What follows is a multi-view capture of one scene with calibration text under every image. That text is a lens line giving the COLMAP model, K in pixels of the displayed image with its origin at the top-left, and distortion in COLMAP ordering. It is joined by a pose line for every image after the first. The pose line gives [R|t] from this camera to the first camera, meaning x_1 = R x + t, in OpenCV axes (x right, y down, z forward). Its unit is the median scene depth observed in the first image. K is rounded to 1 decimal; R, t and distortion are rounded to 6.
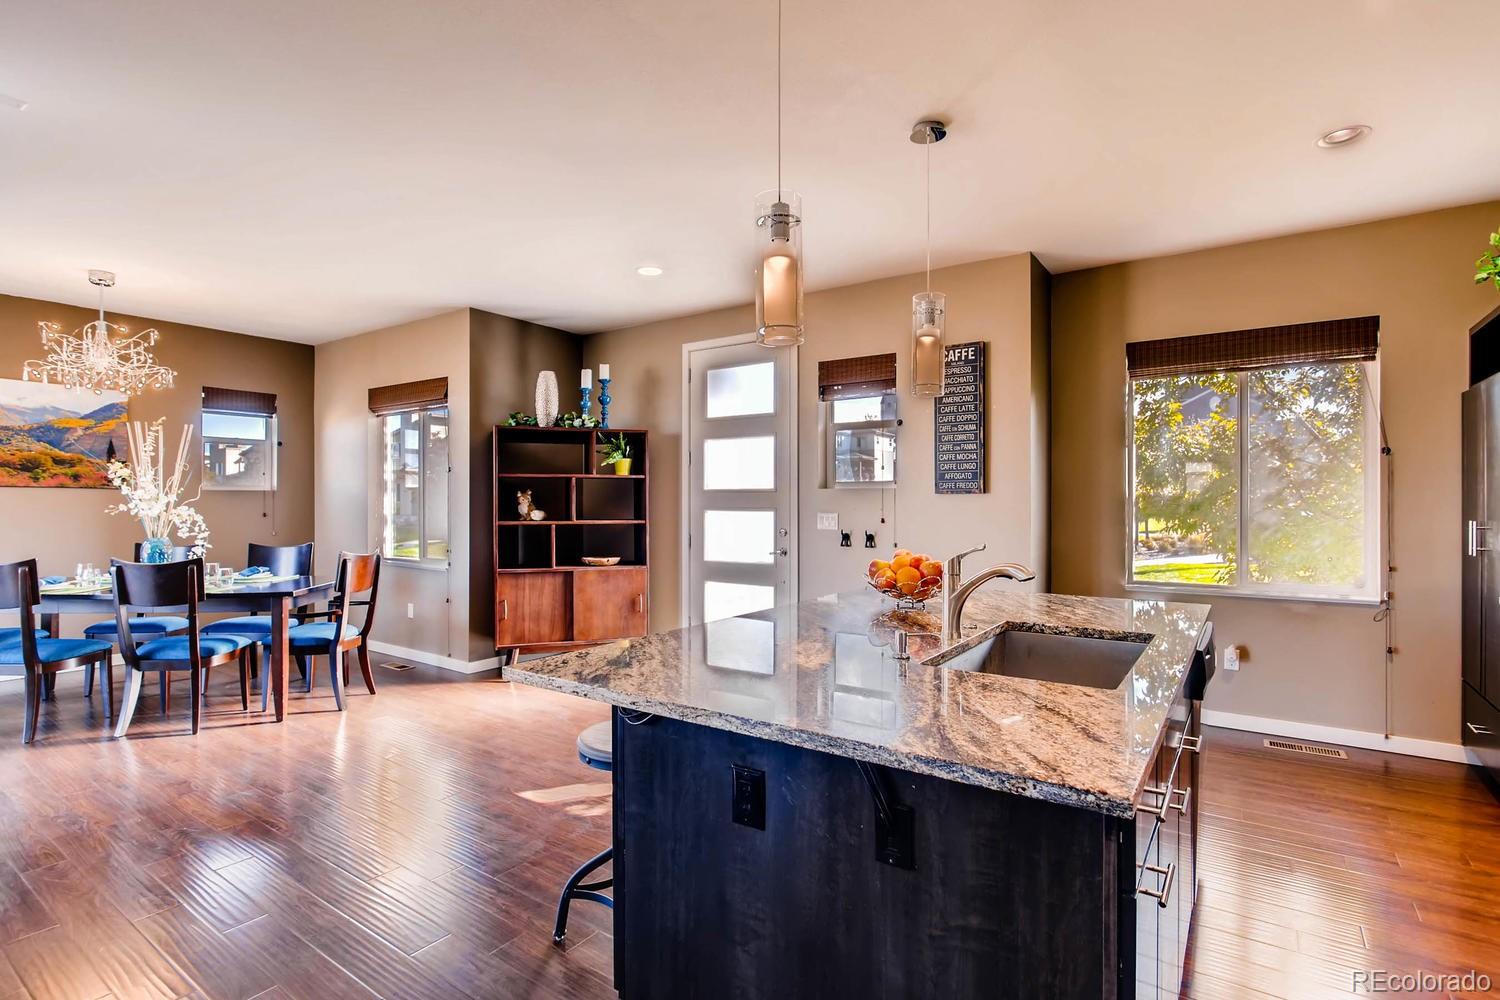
lens RADIAL K [[735.4, 0, 733.7], [0, 735.4, 501.5], [0, 0, 1]] dist [-0.012320, 0.000239]
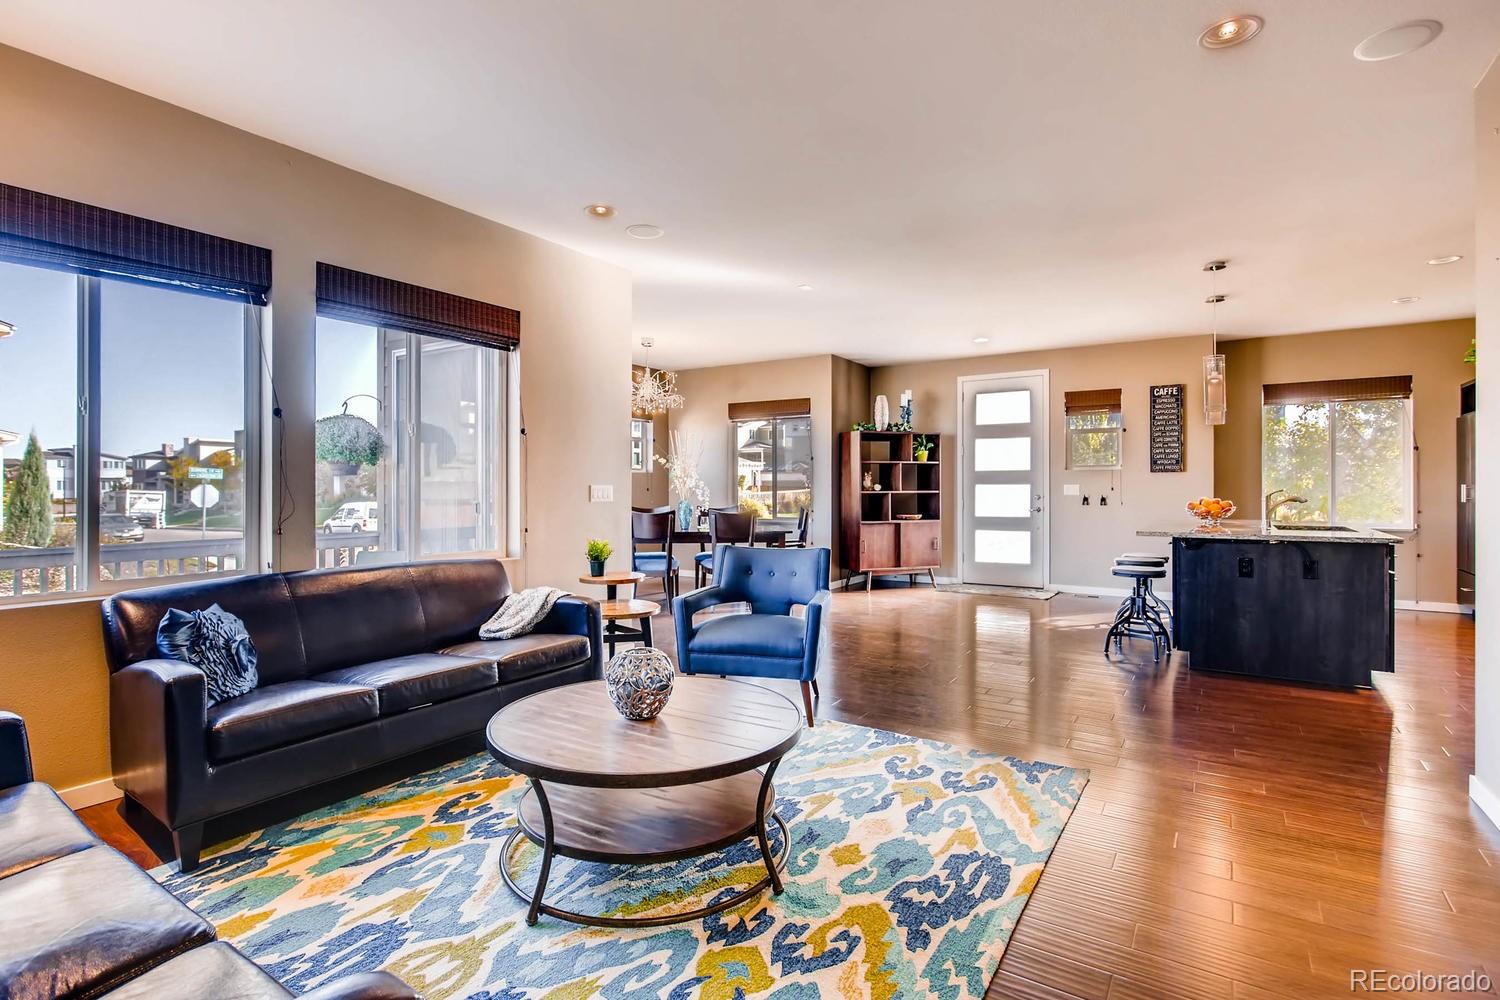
lens RADIAL K [[728.1, 0, 746.0], [0, 728.1, 488.9], [0, 0, 1]] dist [-0.002177, -0.000070]
pose [[0.999321, -0.002674, 0.036744, -0.623059], [0.002620, 0.999995, 0.001531, 0.019278], [-0.036748, -0.001434, 0.999324, -0.558712]]
